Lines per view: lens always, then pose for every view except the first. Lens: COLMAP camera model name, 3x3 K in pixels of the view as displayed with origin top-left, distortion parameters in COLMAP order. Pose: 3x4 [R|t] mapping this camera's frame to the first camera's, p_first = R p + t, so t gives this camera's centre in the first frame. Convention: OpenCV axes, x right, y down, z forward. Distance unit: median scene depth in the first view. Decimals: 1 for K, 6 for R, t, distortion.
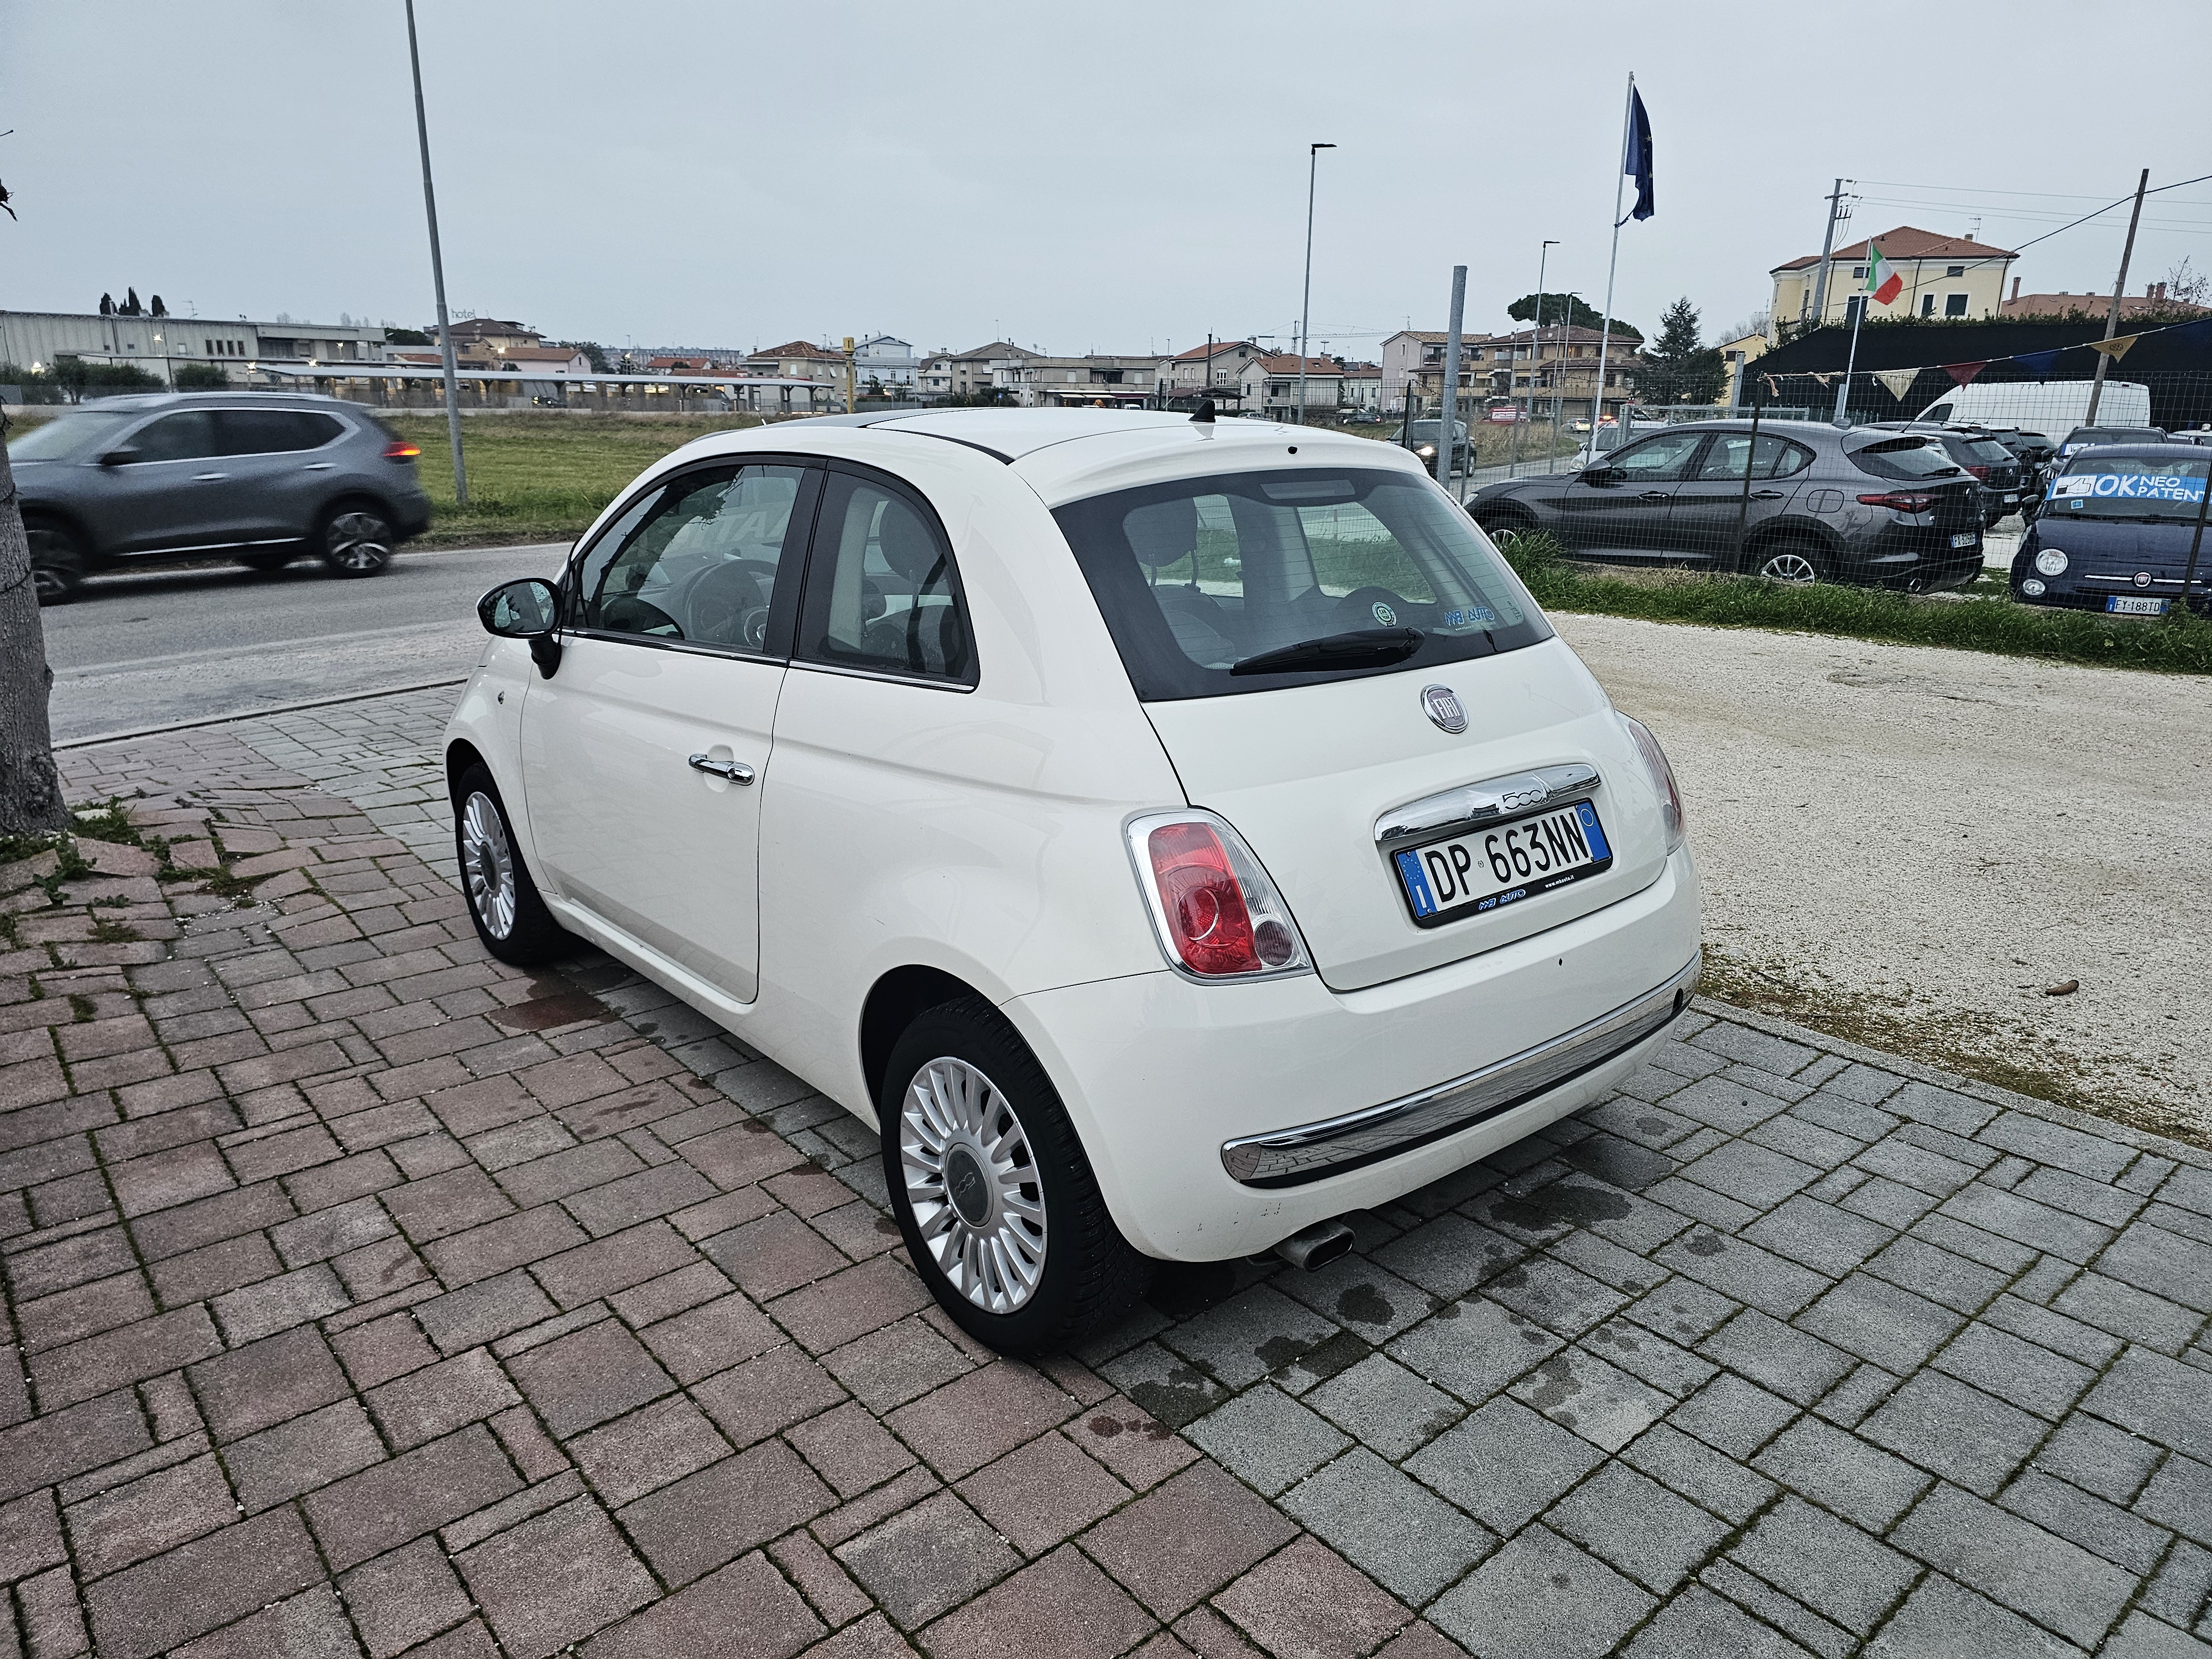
lens RADIAL K [[1464.7, 0, 1099.0], [0, 1464.7, 831.9], [0, 0, 1]] dist [0.056902, -0.050123]
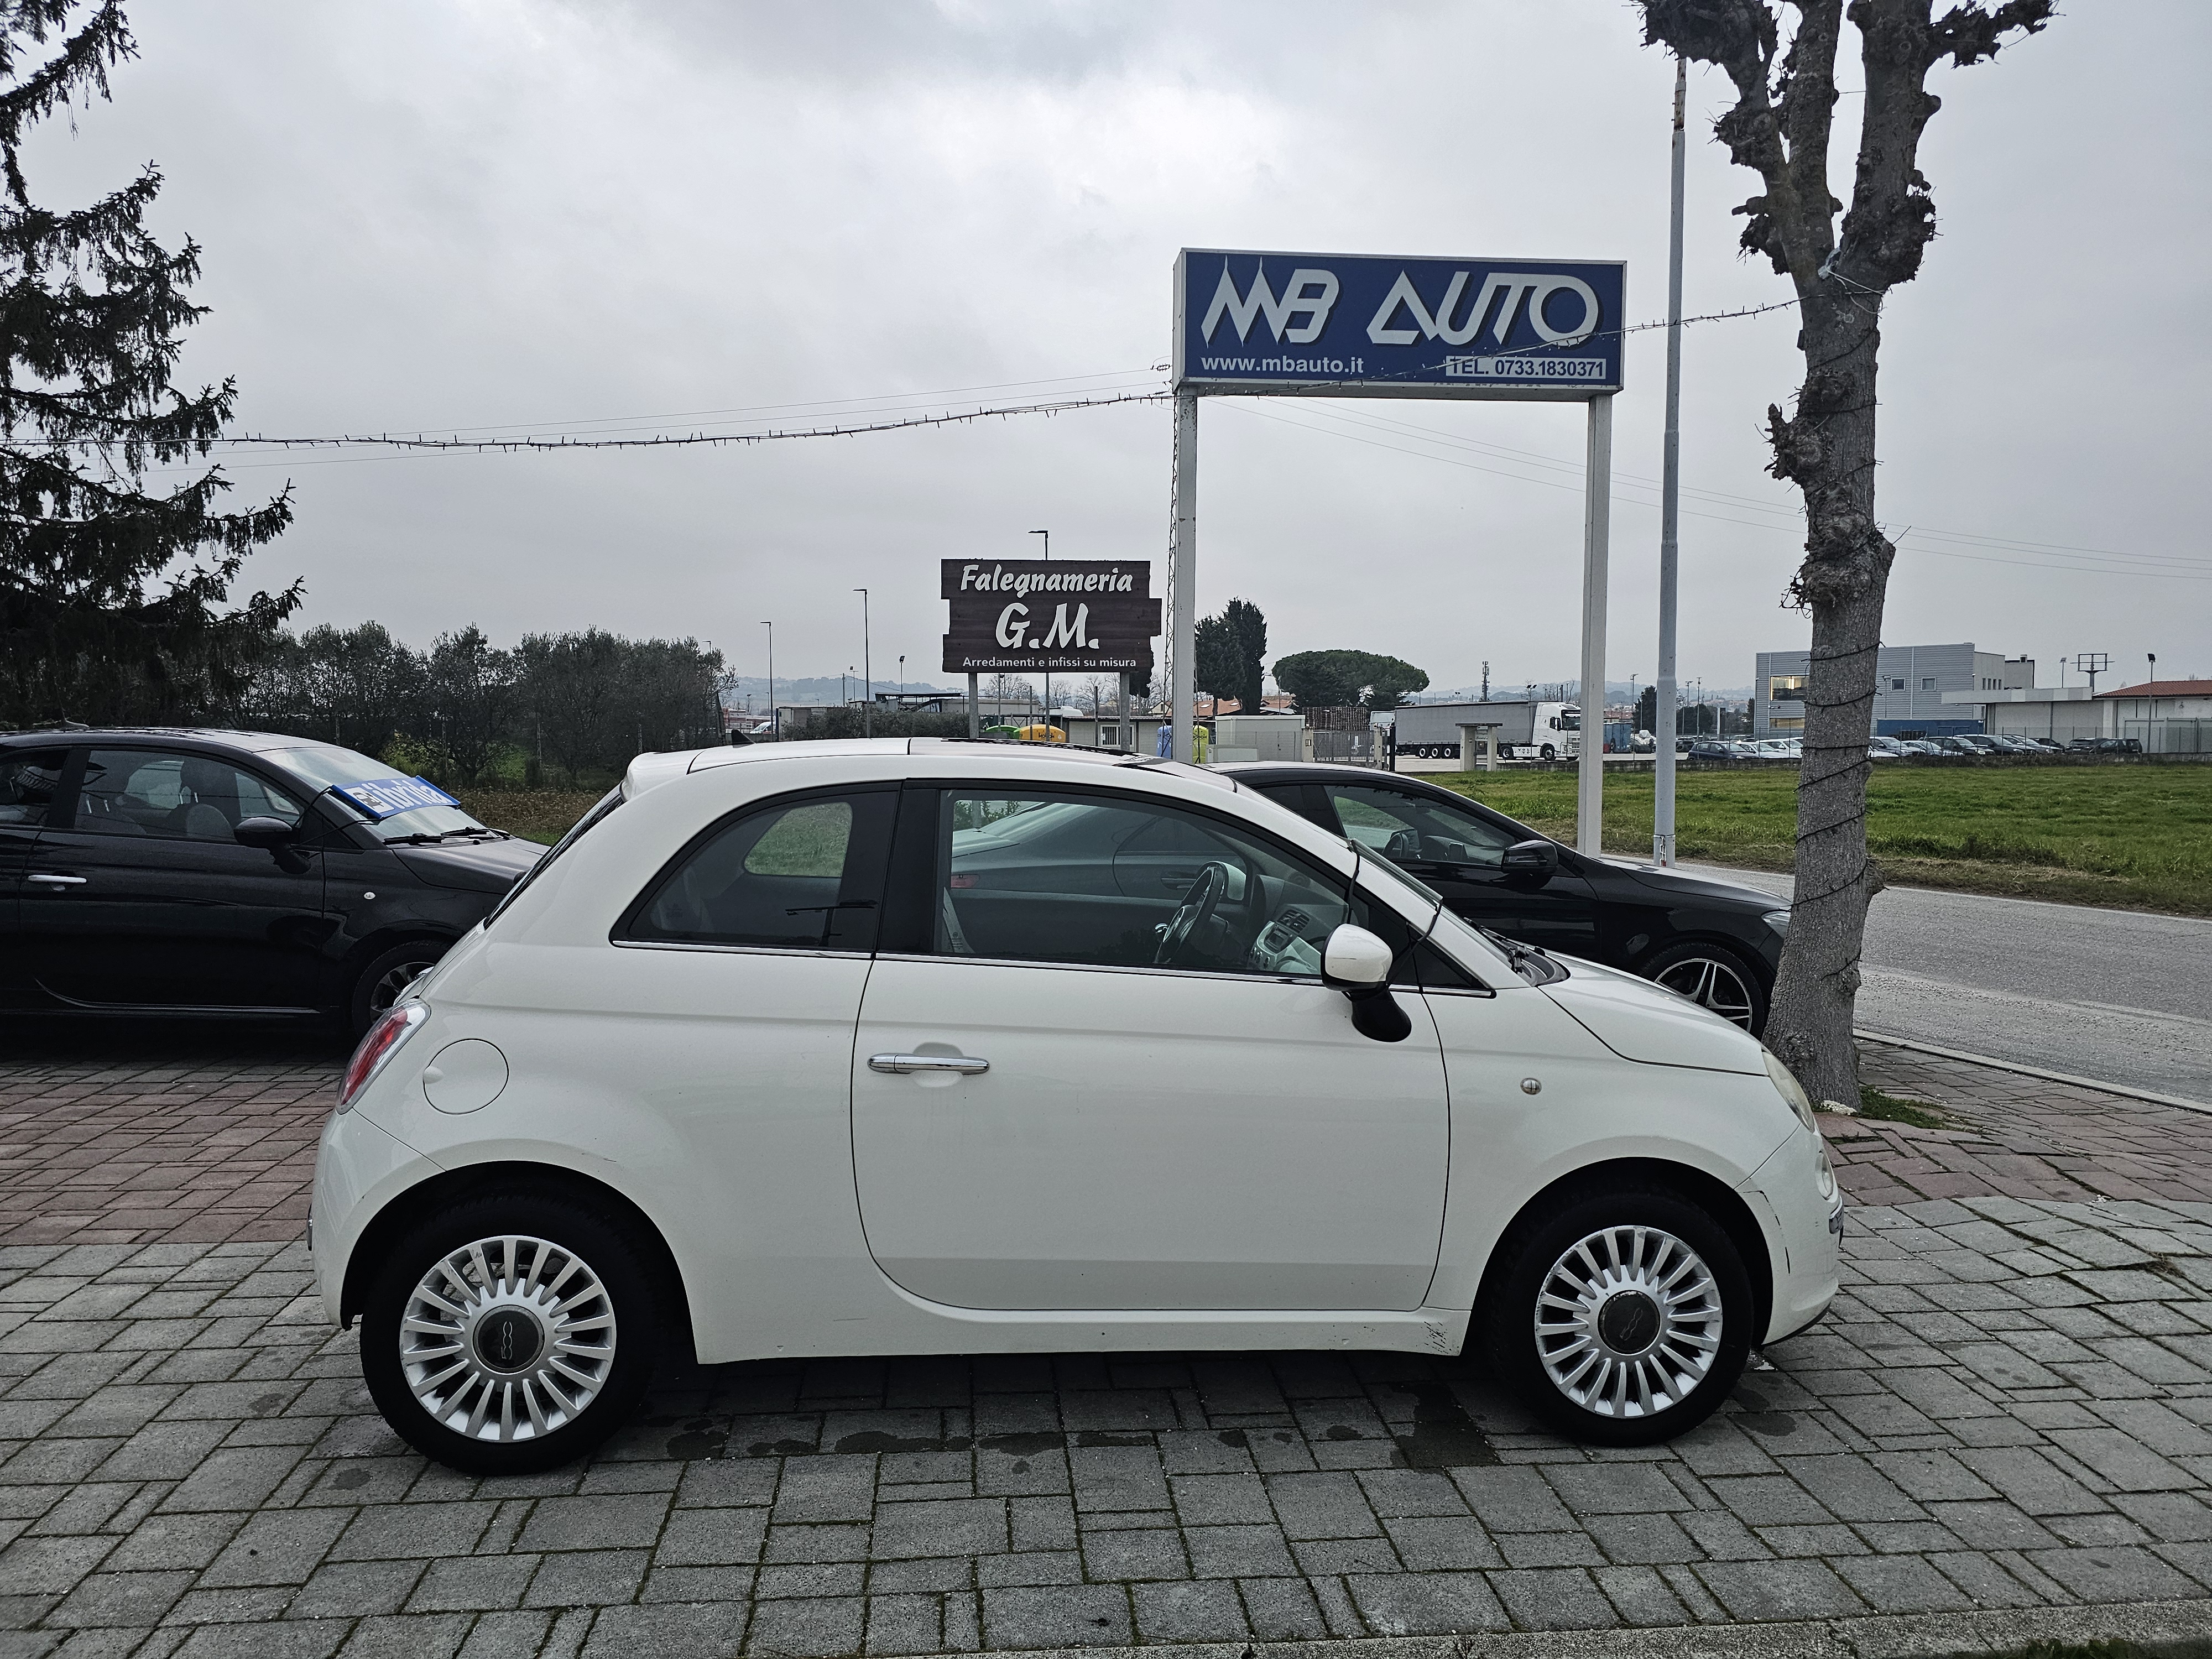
lens RADIAL K [[1464.7, 0, 1113.3], [0, 1464.7, 822.1], [0, 0, 1]] dist [0.056902, -0.050123]
pose [[-0.553730, 0.034844, -0.831967, 0.708215], [-0.242720, 0.948983, 0.201291, -0.401577], [0.796537, 0.313396, -0.517023, 1.408902]]
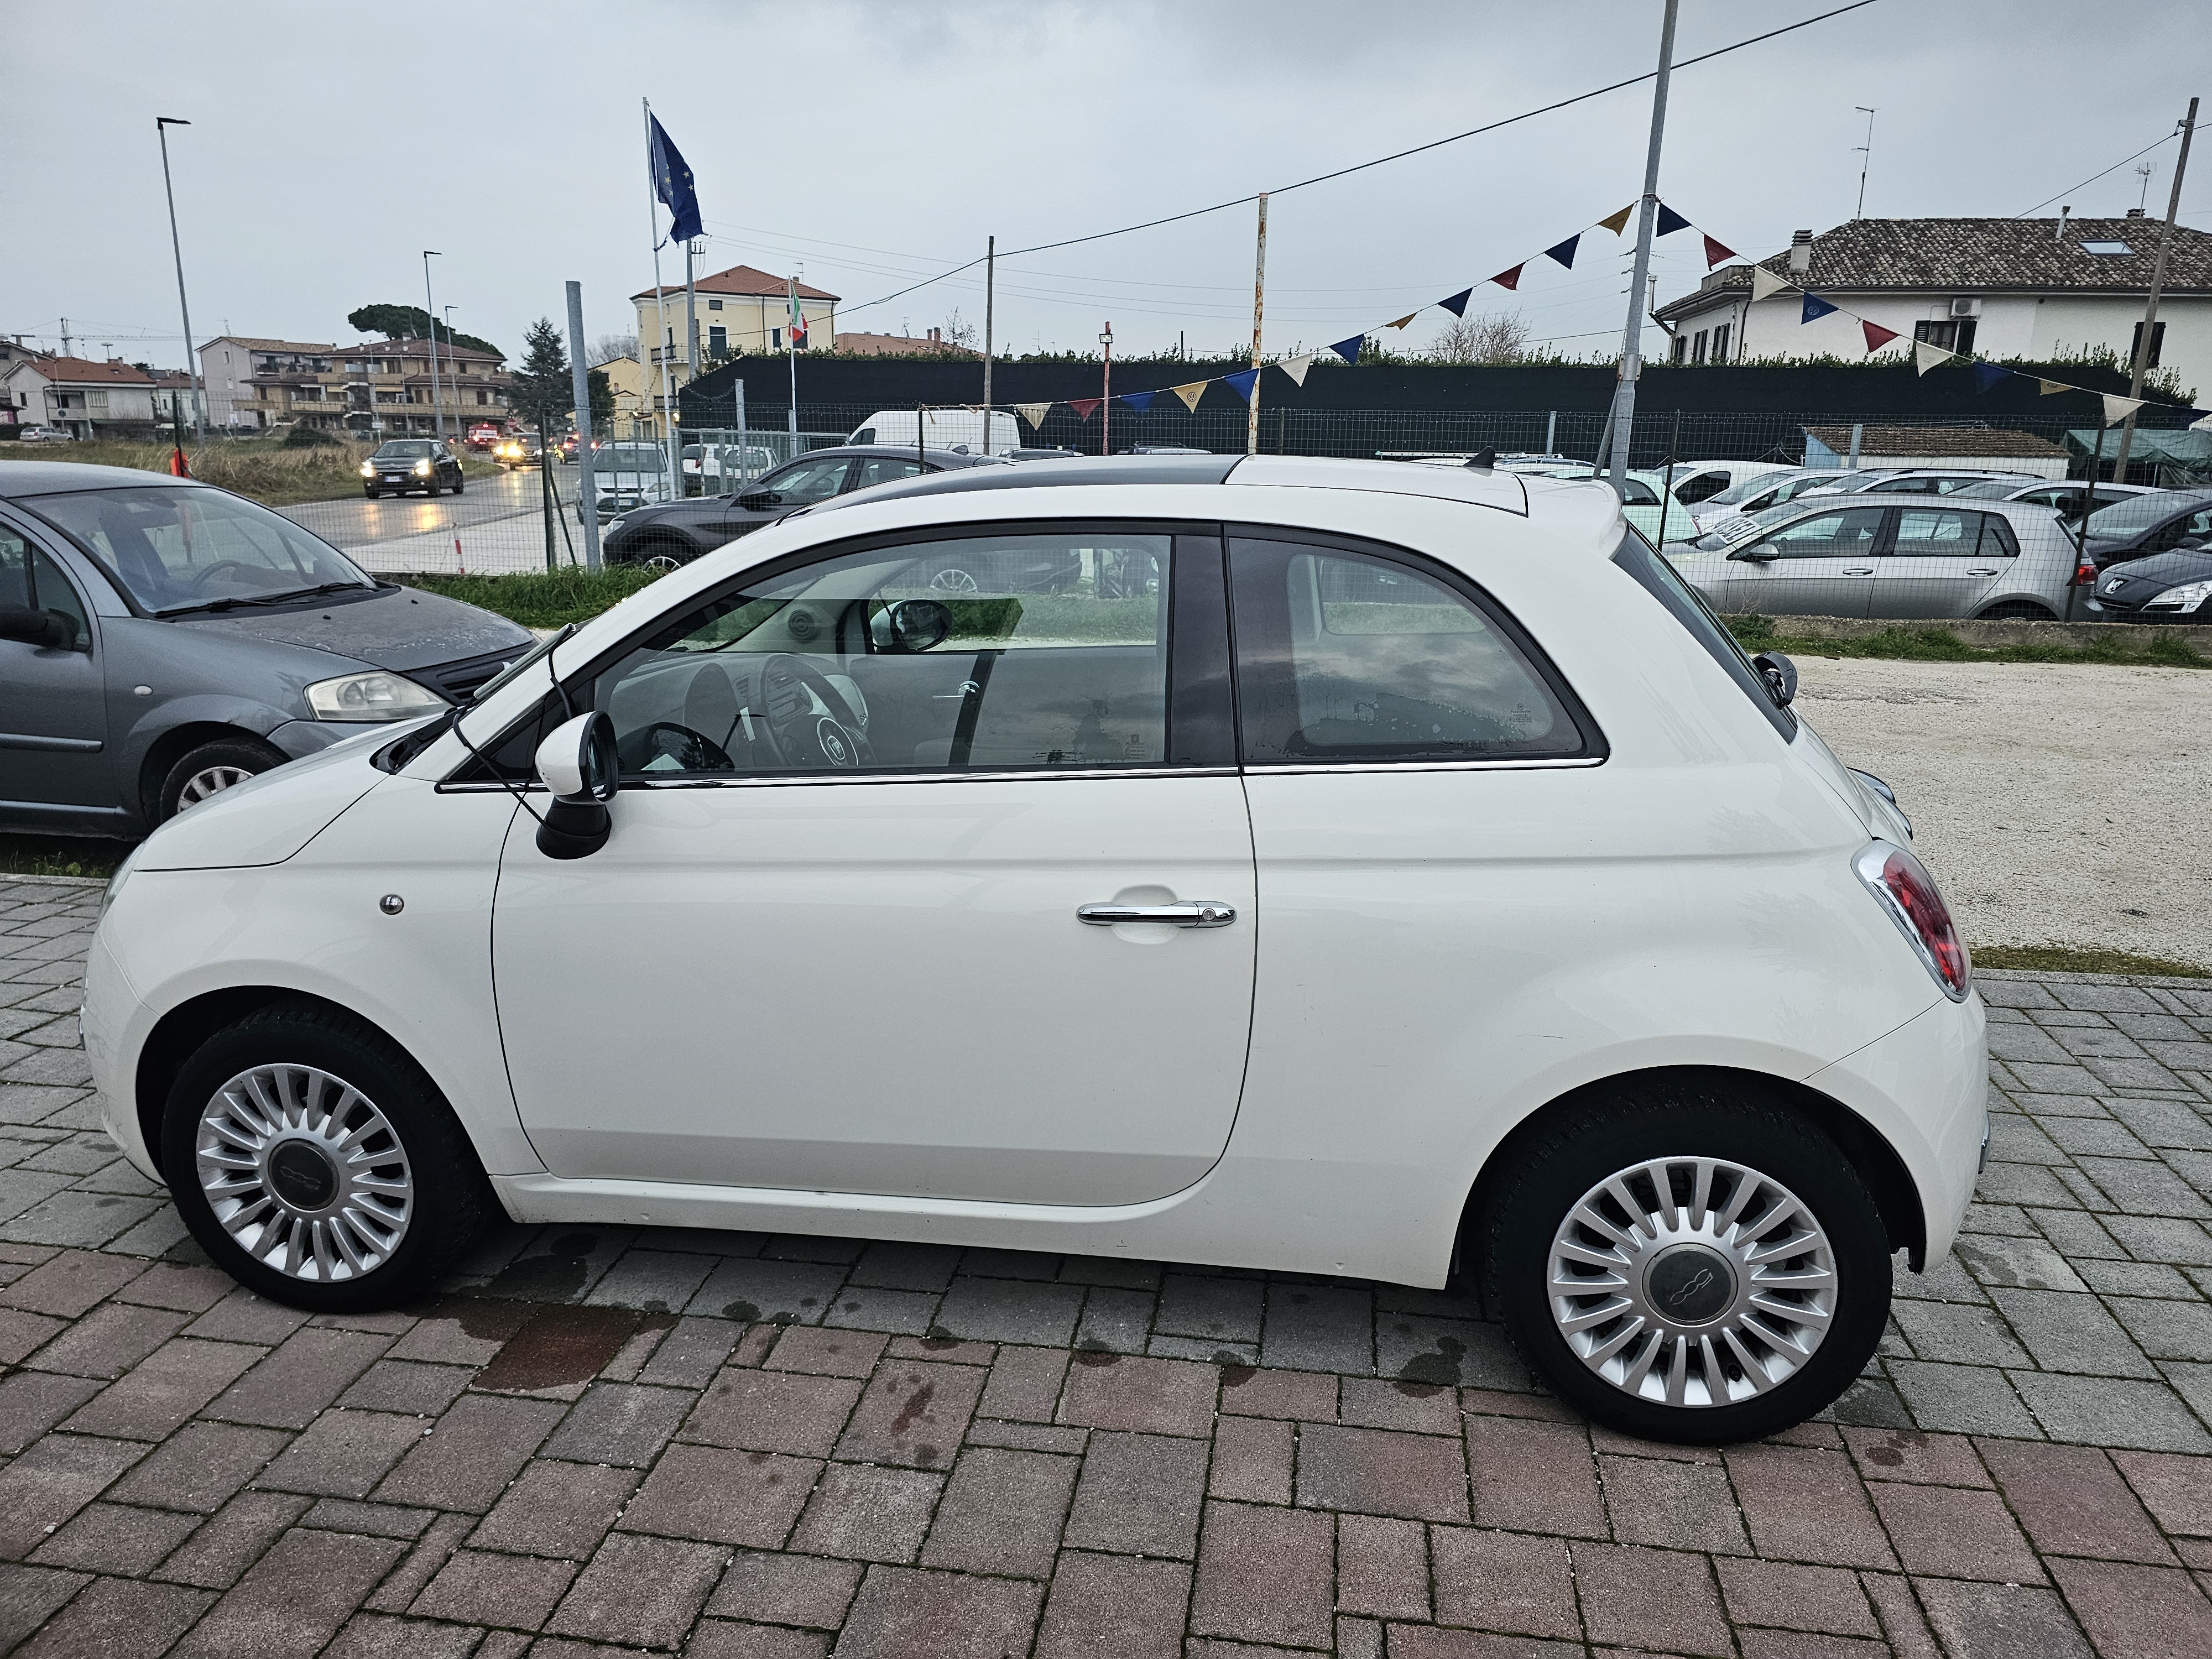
lens RADIAL K [[1464.7, 0, 1108.0], [0, 1464.7, 834.5], [0, 0, 1]] dist [0.056902, -0.050123]
pose [[0.755734, -0.174346, 0.631244, -0.556711], [0.180627, 0.982014, 0.054978, -0.097914], [-0.629476, 0.072471, 0.773633, 0.293641]]
